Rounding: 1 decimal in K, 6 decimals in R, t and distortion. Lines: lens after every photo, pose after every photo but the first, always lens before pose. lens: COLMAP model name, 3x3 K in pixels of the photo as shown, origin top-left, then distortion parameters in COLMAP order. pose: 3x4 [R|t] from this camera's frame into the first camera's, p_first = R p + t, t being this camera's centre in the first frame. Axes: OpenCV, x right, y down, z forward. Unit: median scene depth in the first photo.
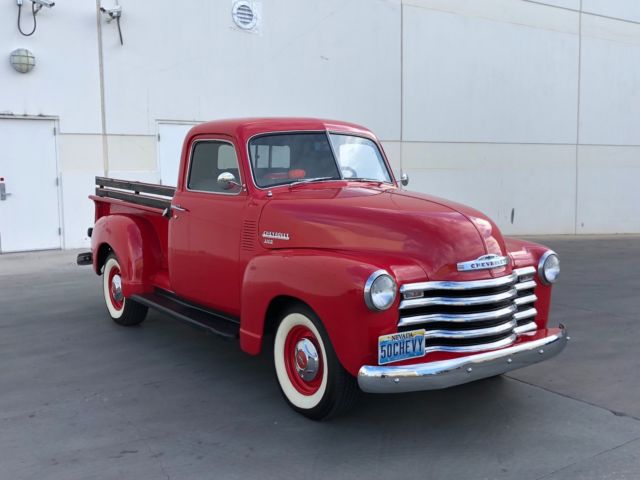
lens RADIAL K [[686.1, 0, 327.7], [0, 686.1, 222.1], [0, 0, 1]] dist [0.049657, 0.000000]
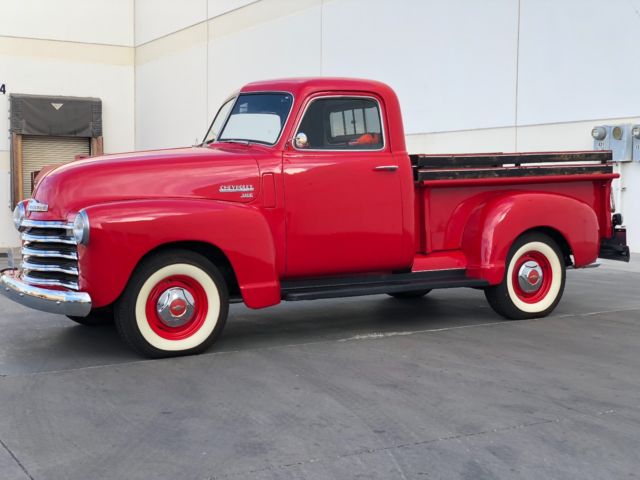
lens RADIAL K [[945.4, 0, 316.9], [0, 945.4, 241.5], [0, 0, 1]] dist [0.045349, 0.000000]
pose [[-0.104202, 0.066761, -0.992313, 1.534011], [-0.082867, 0.993692, 0.075555, -0.036759], [0.991098, 0.090103, -0.098012, 1.431209]]
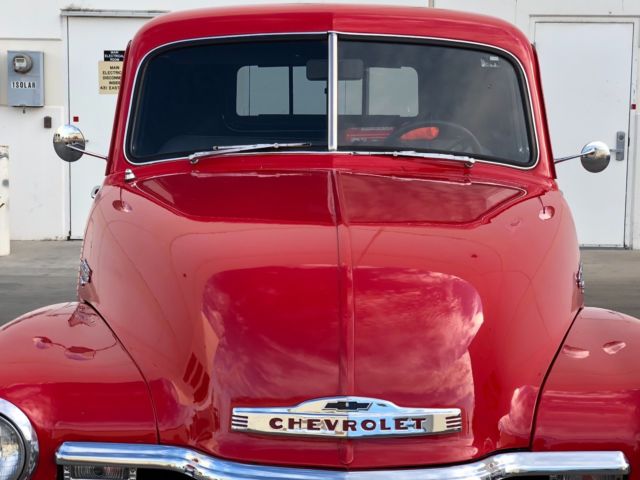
lens RADIAL K [[1194.8, 0, 322.2], [0, 1194.8, 237.5], [0, 0, 1]] dist [0.060384, 0.000000]
pose [[0.801269, 0.087072, -0.591935, 0.495751], [-0.066651, 0.996186, 0.056315, -0.055145], [0.594580, -0.005671, 0.804016, 0.459162]]
